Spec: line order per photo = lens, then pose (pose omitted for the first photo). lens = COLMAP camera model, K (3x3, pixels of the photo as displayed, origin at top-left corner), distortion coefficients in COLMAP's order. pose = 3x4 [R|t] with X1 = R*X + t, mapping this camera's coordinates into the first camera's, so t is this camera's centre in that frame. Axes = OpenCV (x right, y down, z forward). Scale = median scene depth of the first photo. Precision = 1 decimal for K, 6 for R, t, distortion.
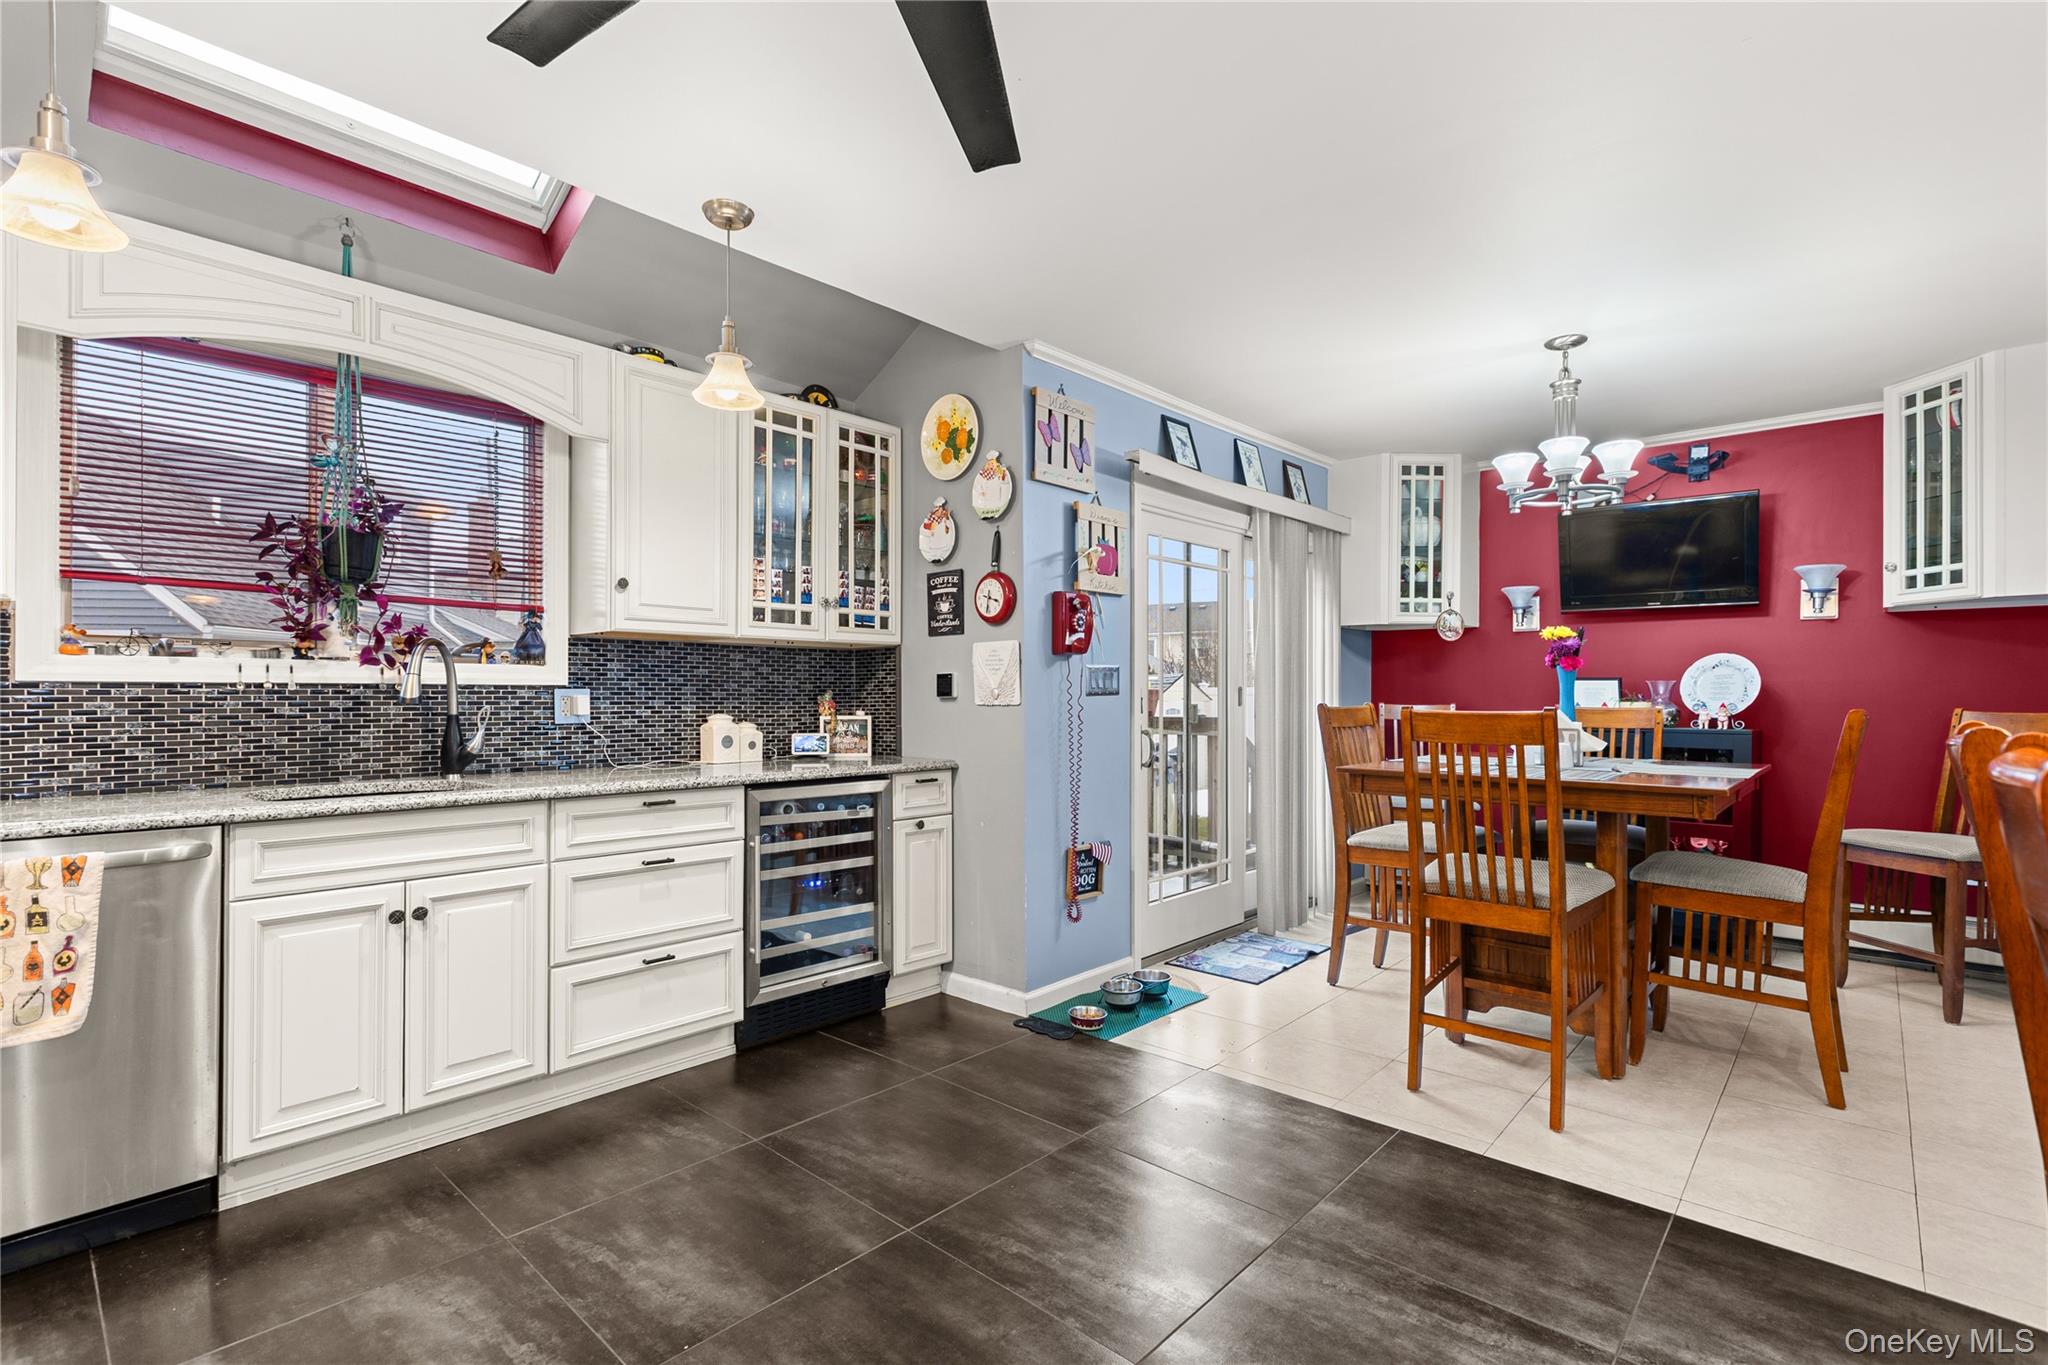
lens RADIAL K [[939.6, 0, 1026.4], [0, 939.6, 686.0], [0, 0, 1]] dist [0.001624, -0.000025]
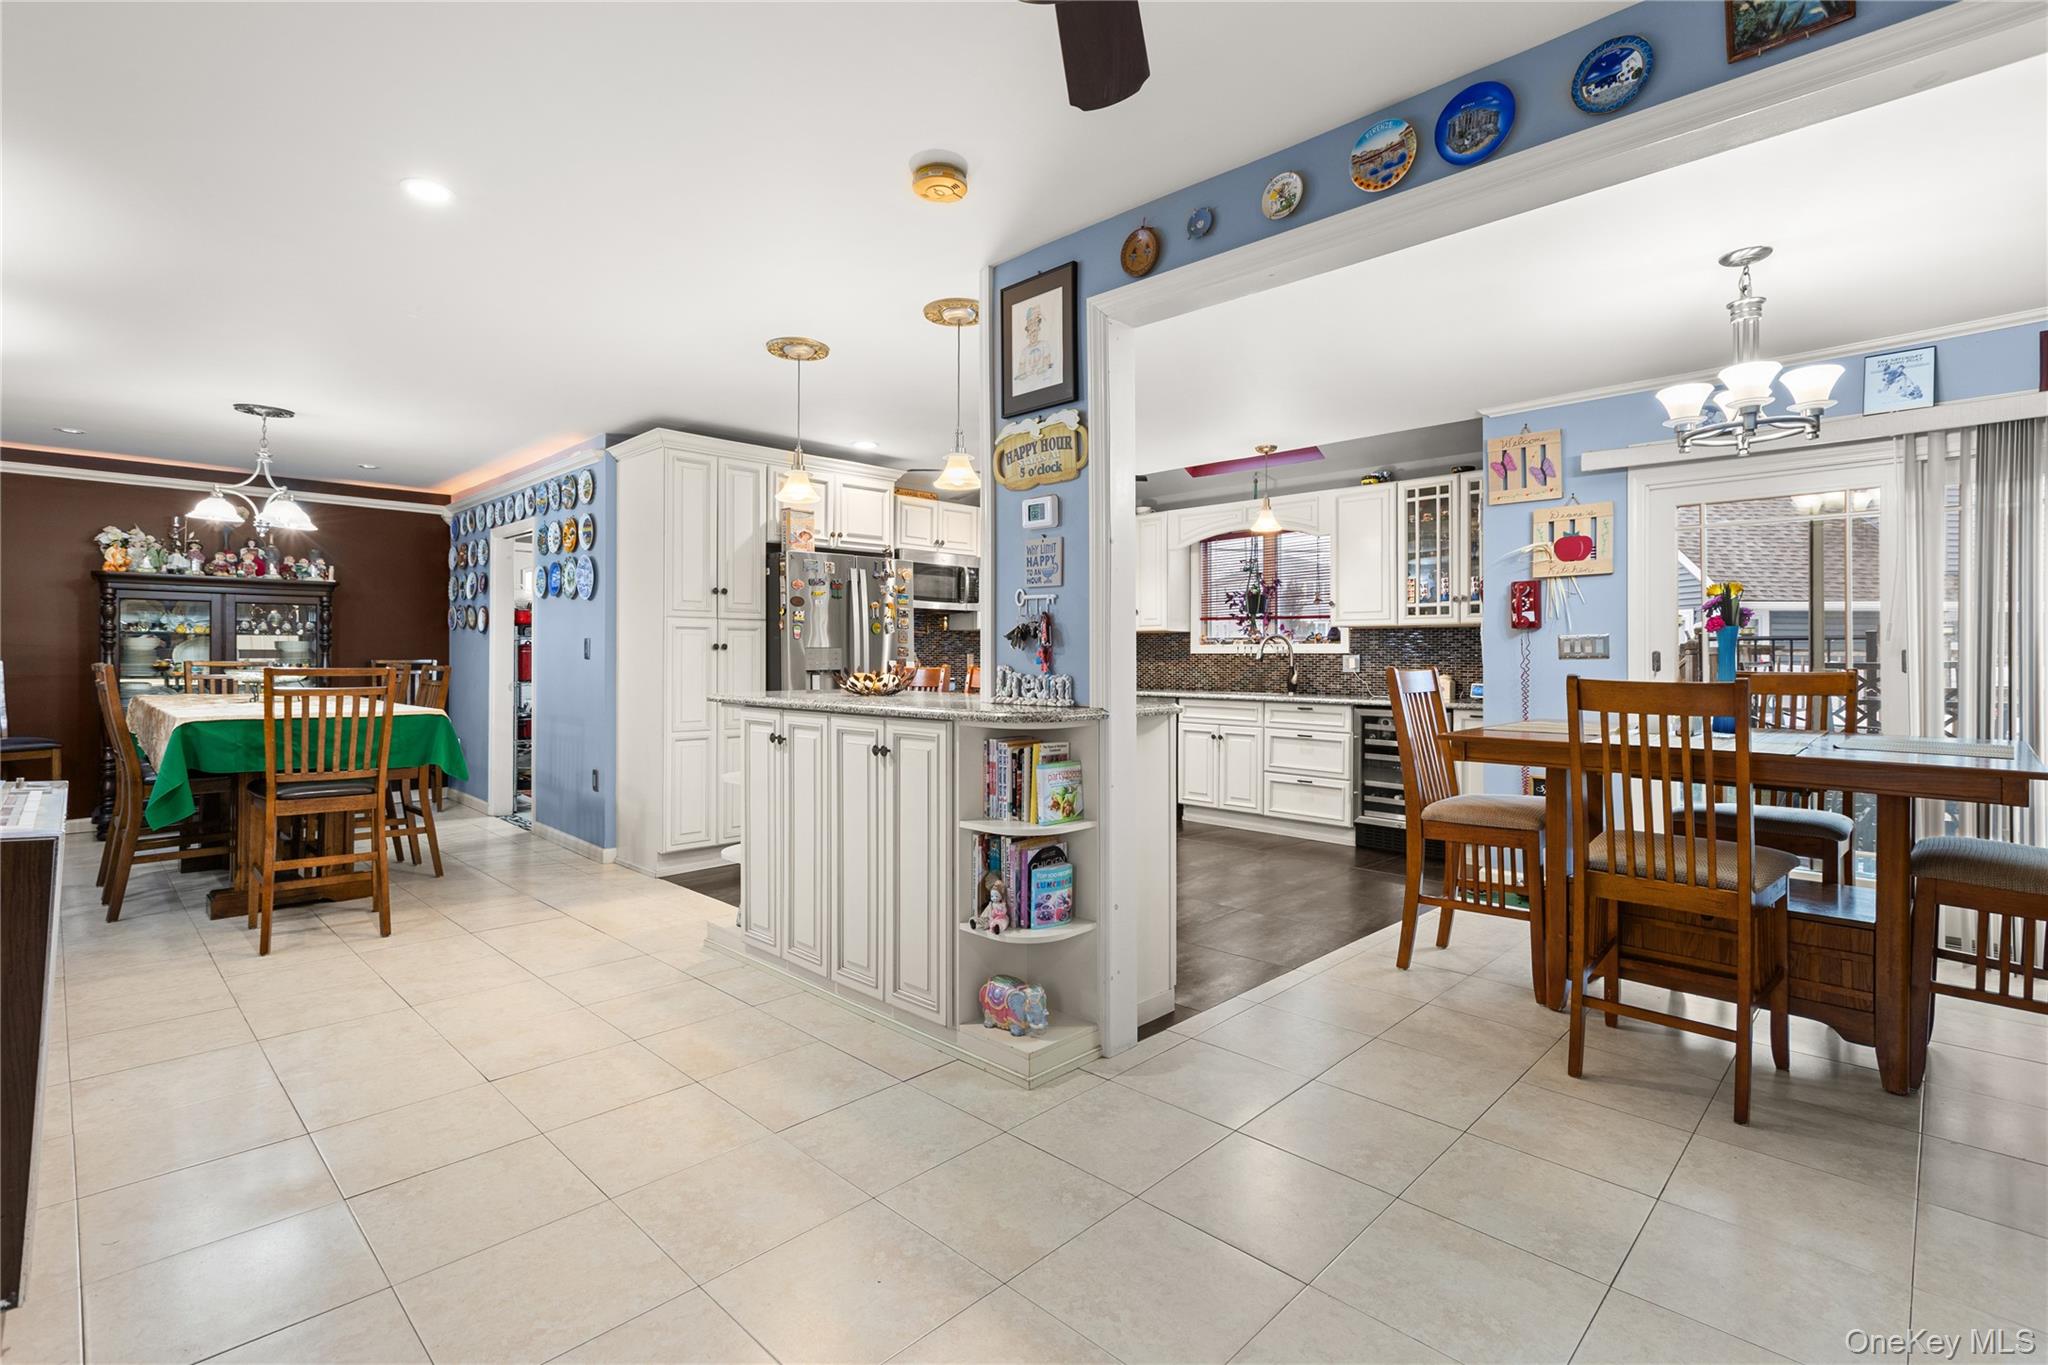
lens RADIAL K [[960.5, 0, 1027.1], [0, 960.5, 652.9], [0, 0, 1]] dist [0.000018, 0.000194]
pose [[-0.033204, -0.003611, -0.999442, 1.568523], [0.008259, 0.999958, -0.003887, 0.000694], [0.999414, -0.008384, -0.033173, 0.379526]]
